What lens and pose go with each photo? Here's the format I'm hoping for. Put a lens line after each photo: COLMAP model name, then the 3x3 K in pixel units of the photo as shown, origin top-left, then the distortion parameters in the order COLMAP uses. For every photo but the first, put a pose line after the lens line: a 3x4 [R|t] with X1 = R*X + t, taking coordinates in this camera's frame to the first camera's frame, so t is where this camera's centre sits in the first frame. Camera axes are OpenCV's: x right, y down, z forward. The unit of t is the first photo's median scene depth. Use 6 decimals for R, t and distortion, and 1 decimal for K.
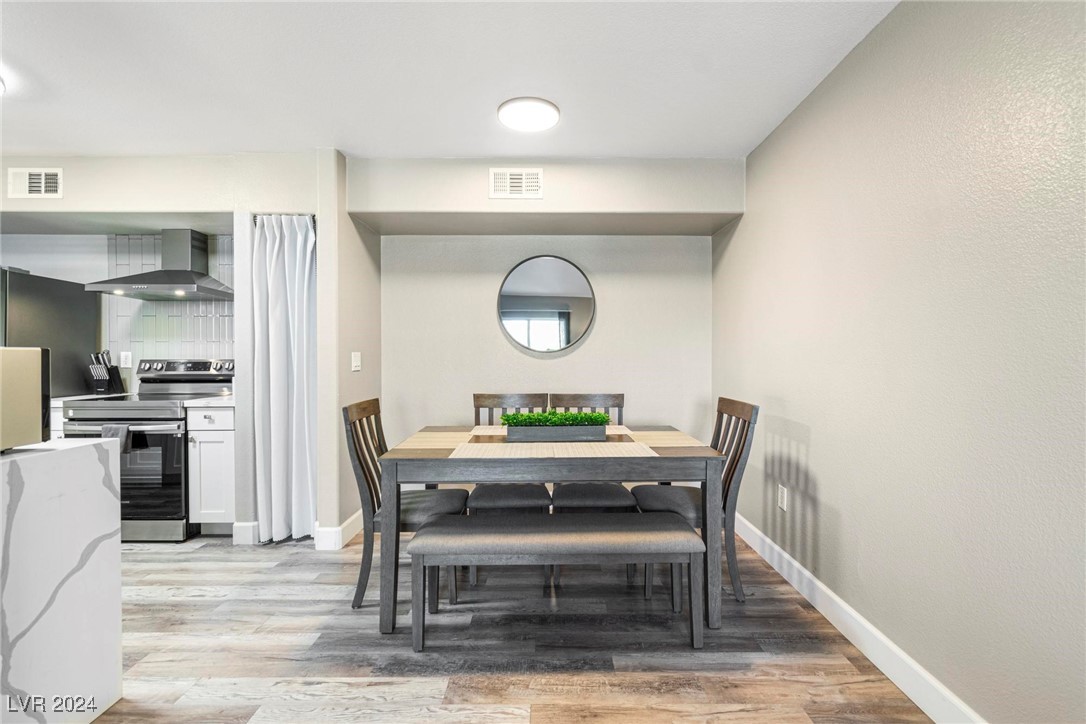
lens RADIAL K [[486.6, 0, 551.1], [0, 486.6, 354.3], [0, 0, 1]] dist [0.004202, -0.002299]
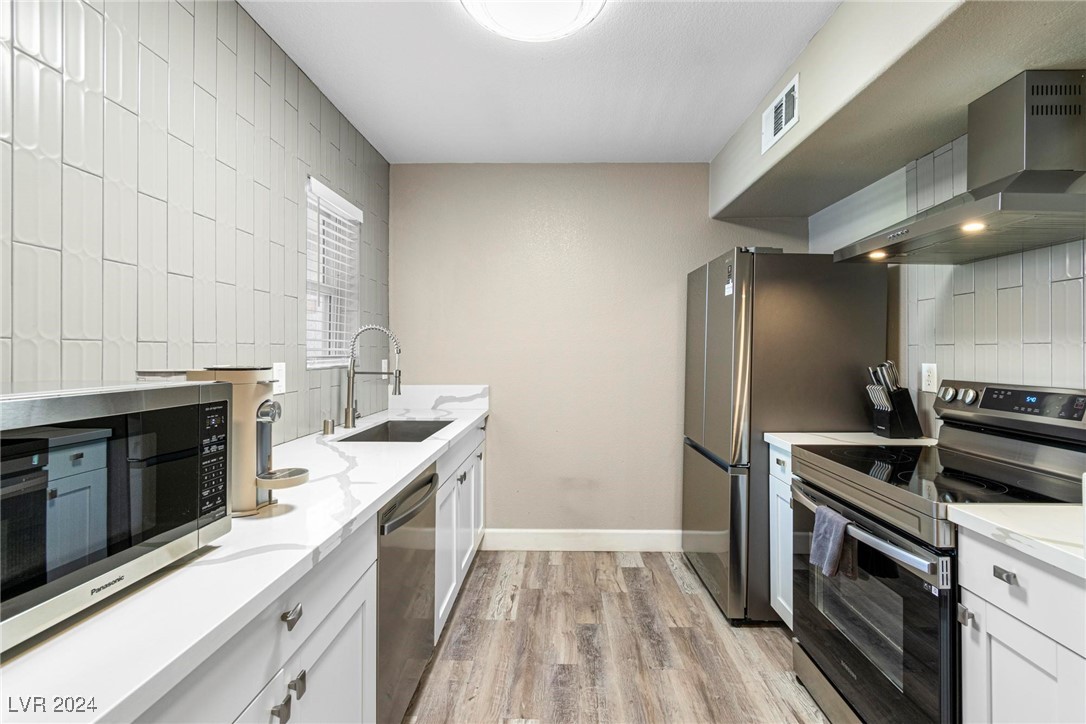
lens RADIAL K [[486.6, 0, 549.9], [0, 486.6, 351.9], [0, 0, 1]] dist [0.004202, -0.002299]
pose [[-0.020905, 0.002033, -0.999779, -0.407433], [0.001030, 0.999997, 0.002012, -0.026819], [0.999781, -0.000988, -0.020907, 0.772759]]
